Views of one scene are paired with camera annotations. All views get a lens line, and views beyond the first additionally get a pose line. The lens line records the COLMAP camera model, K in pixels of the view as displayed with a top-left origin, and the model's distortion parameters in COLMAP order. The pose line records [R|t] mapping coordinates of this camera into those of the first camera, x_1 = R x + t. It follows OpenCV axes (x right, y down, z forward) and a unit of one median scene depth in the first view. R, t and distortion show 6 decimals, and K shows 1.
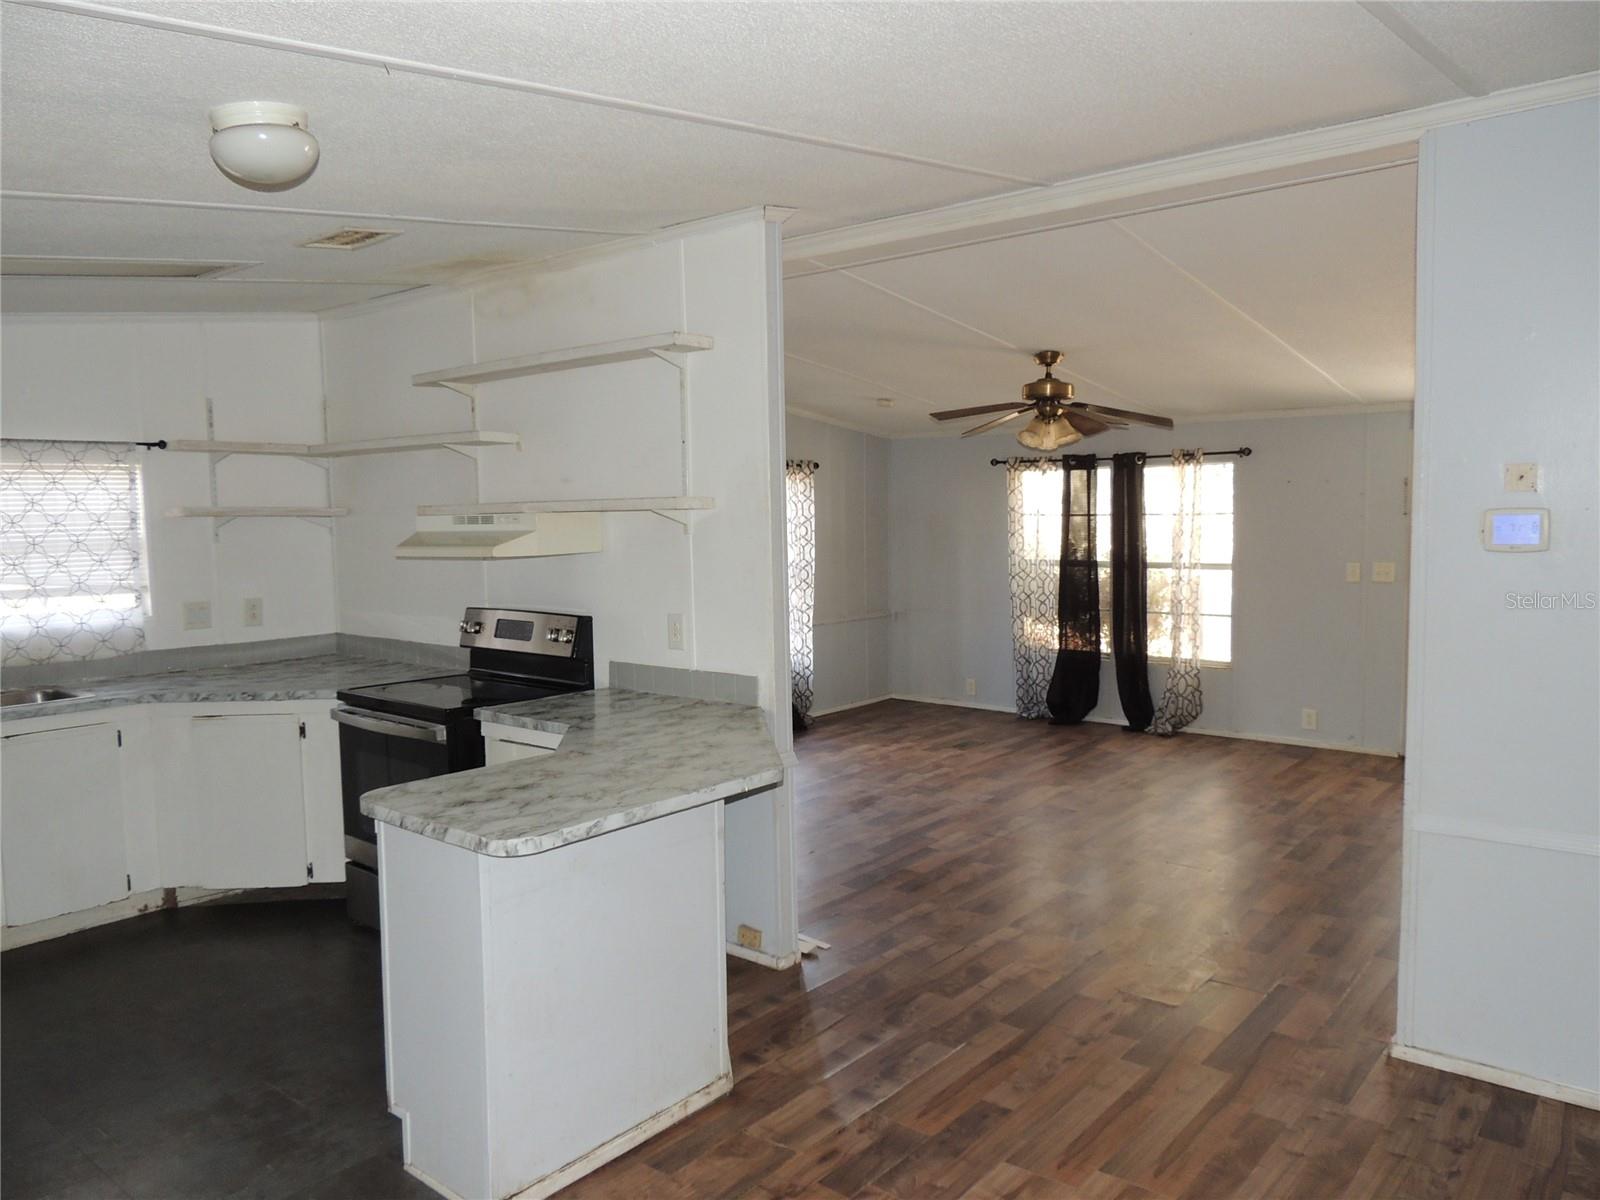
lens RADIAL K [[1136.5, 0, 801.7], [0, 1136.5, 596.7], [0, 0, 1]] dist [-0.020979, -0.000675]
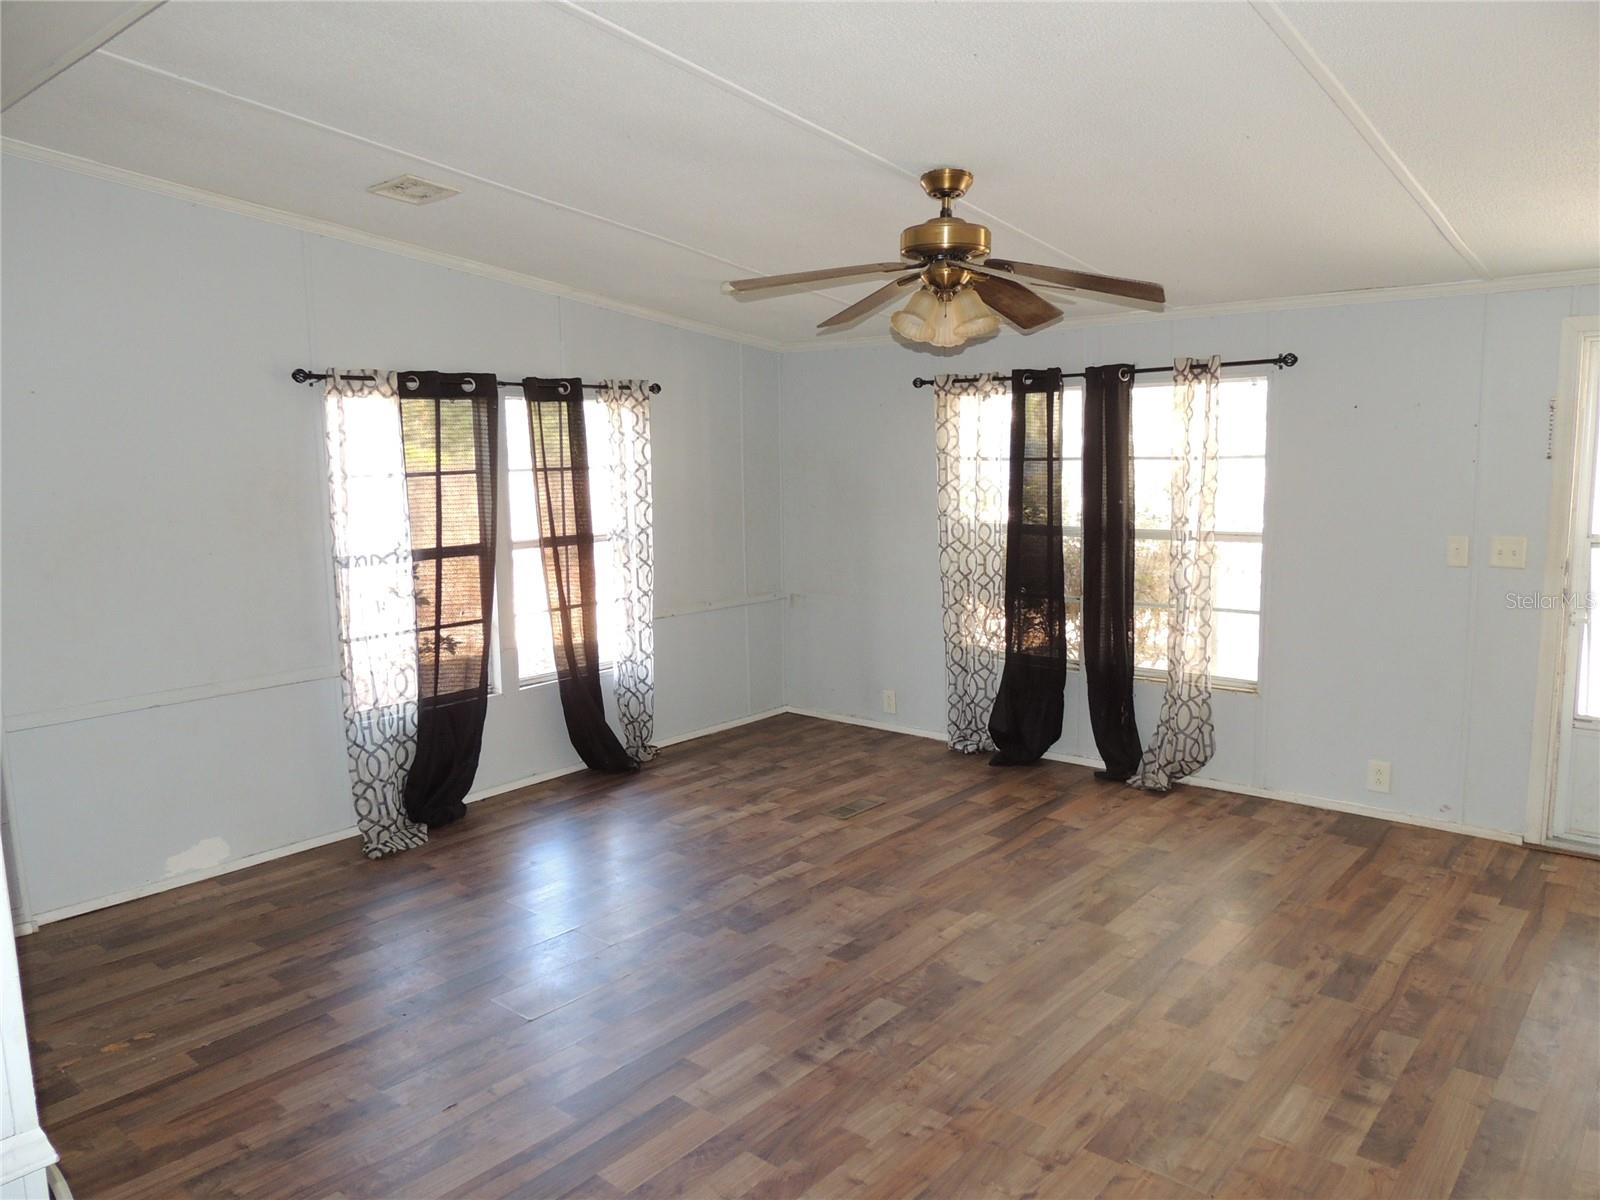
lens RADIAL K [[1136.5, 0, 801.8], [0, 1136.5, 597.3], [0, 0, 1]] dist [-0.020979, -0.000675]
pose [[0.999843, -0.000143, -0.017731, 0.124726], [0.001045, 0.998704, 0.050879, -0.026045], [0.017701, -0.050890, 0.998547, 0.339616]]
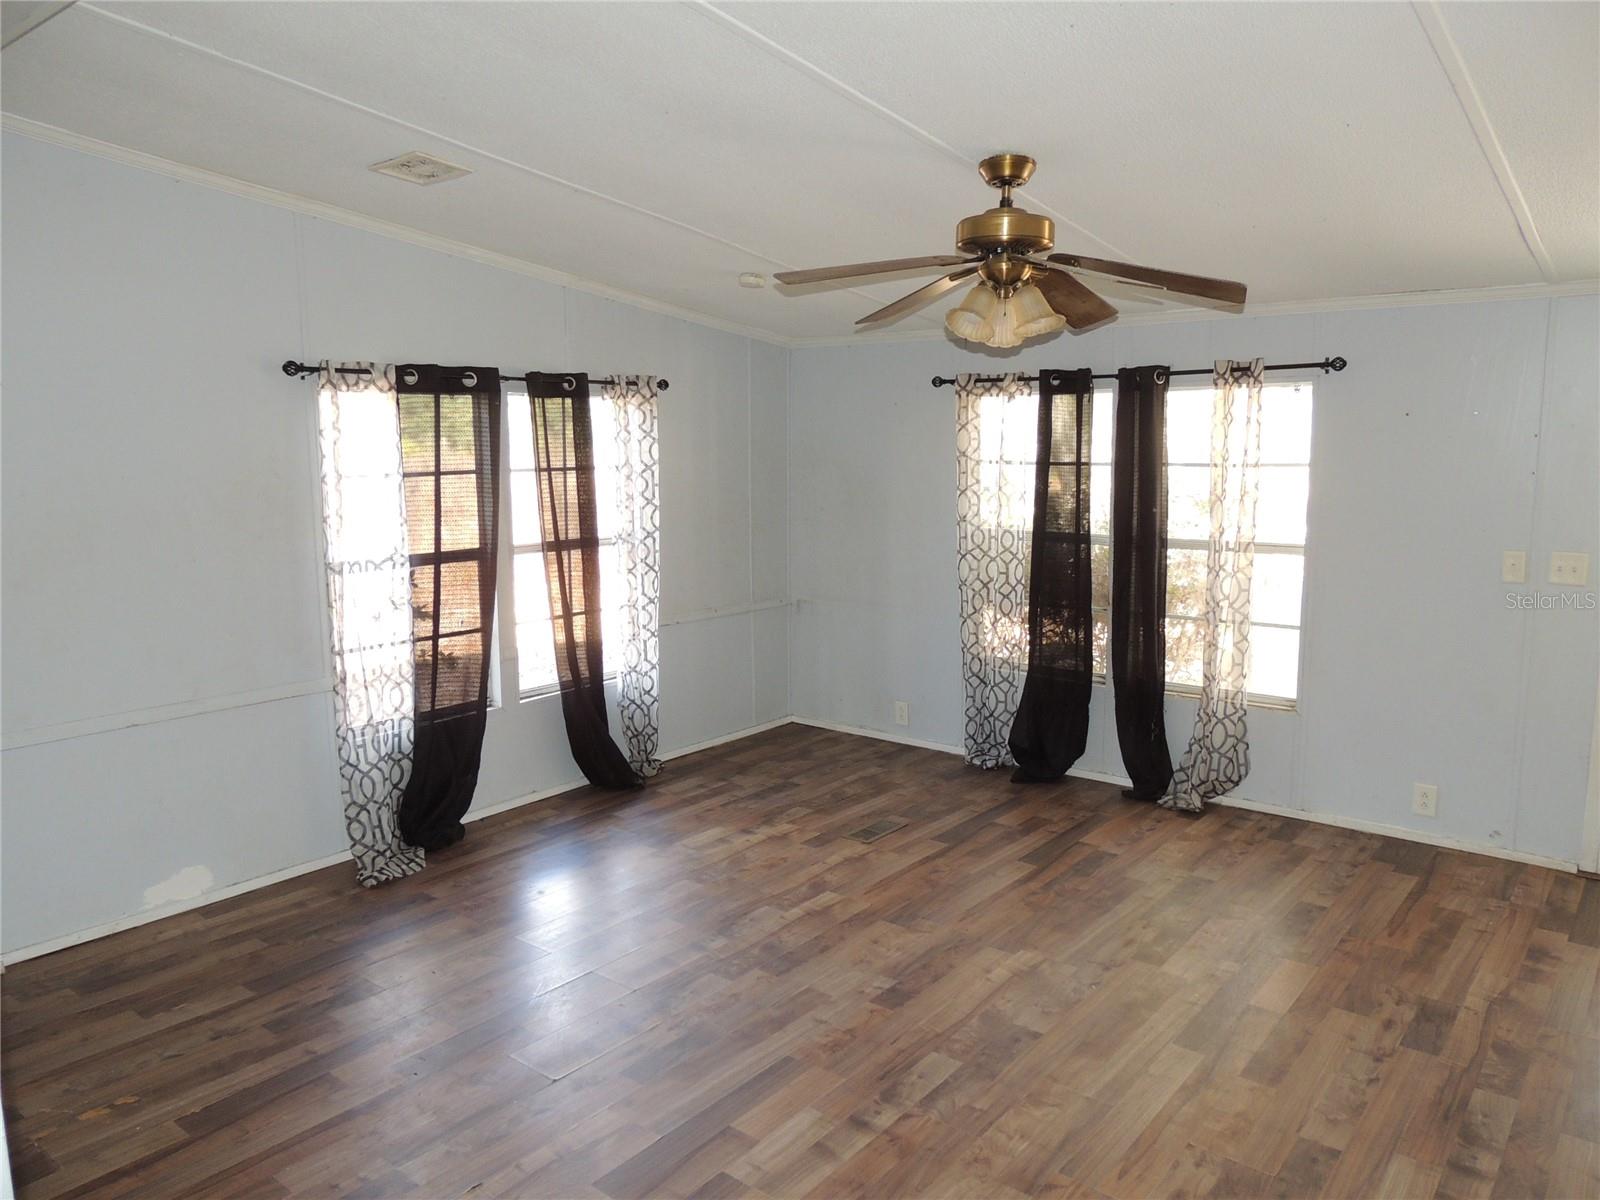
lens RADIAL K [[1136.5, 0, 801.7], [0, 1136.5, 597.6], [0, 0, 1]] dist [-0.020979, -0.000675]
pose [[0.999934, 0.006935, 0.009212, 0.095805], [-0.007452, 0.998329, 0.057295, -0.033947], [-0.008800, -0.057360, 0.998315, 0.374534]]
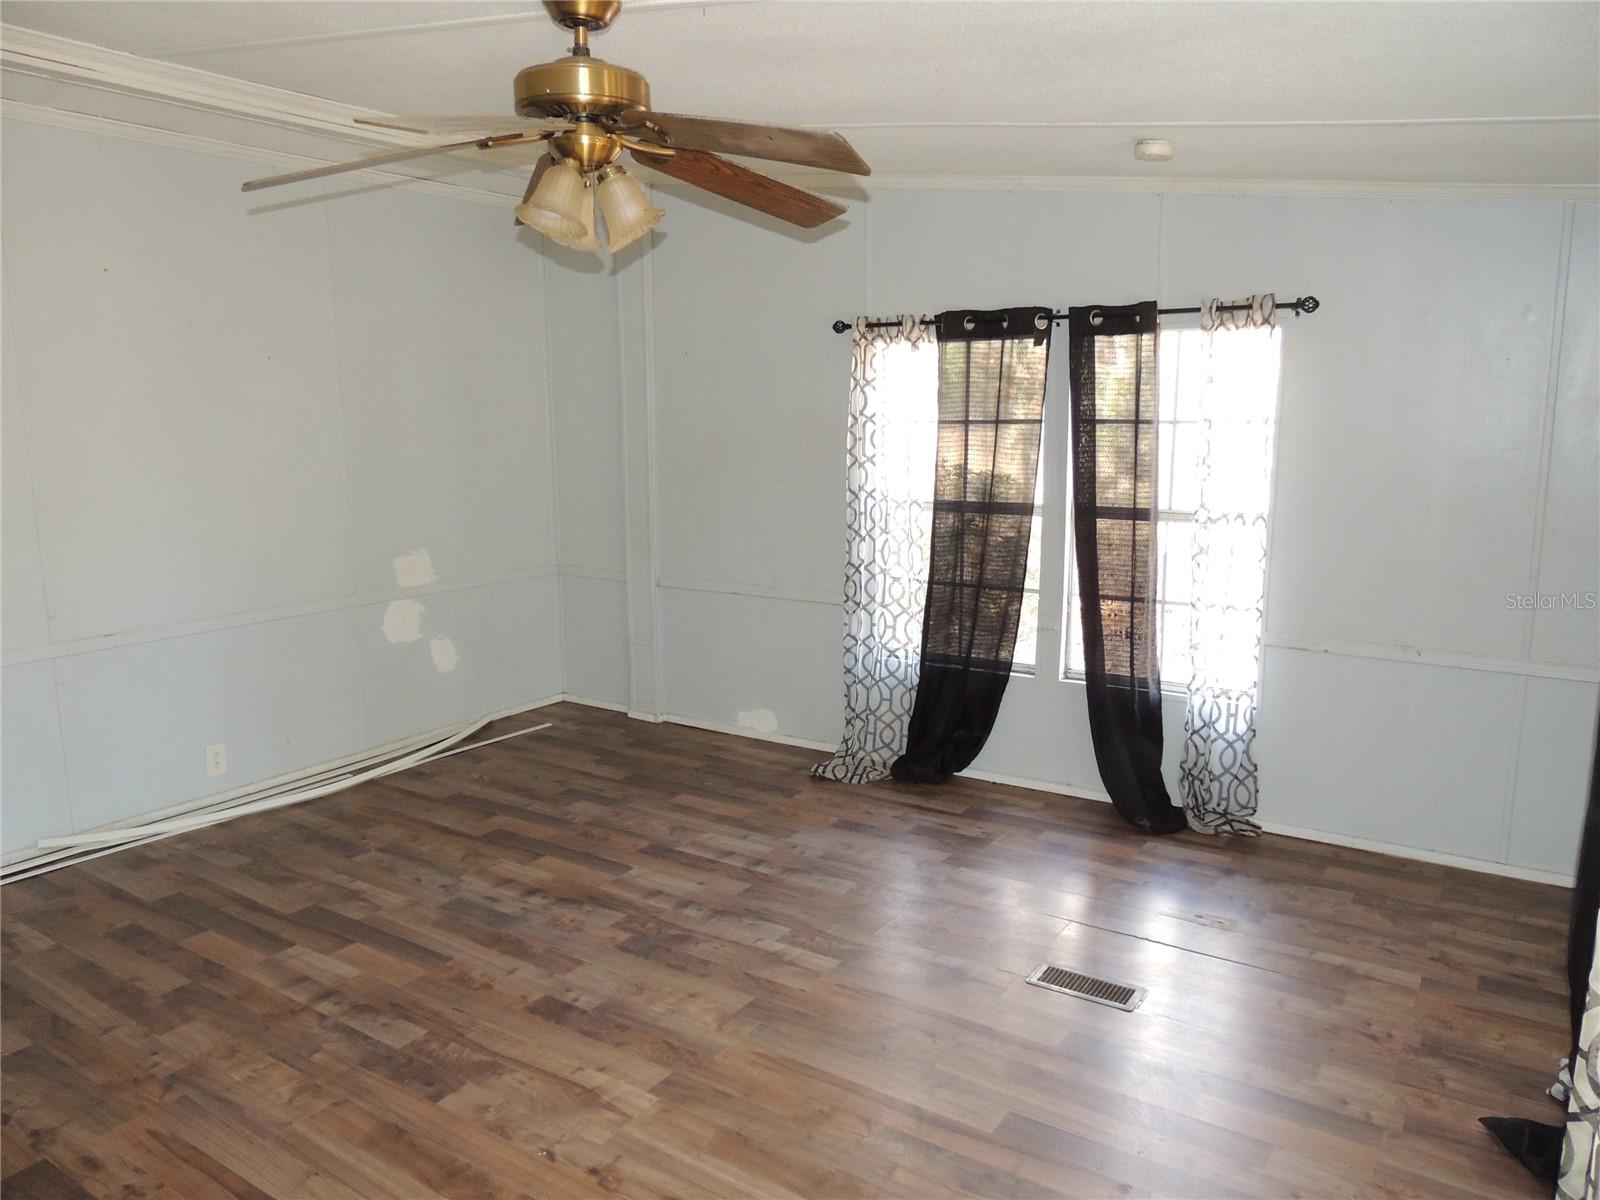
lens RADIAL K [[1136.5, 0, 809.8], [0, 1136.5, 605.7], [0, 0, 1]] dist [-0.020979, -0.000675]
pose [[0.102216, 0.185749, -0.977266, 0.501868], [-0.075035, 0.981053, 0.178620, -0.069102], [0.991928, 0.055072, 0.114217, 0.836266]]
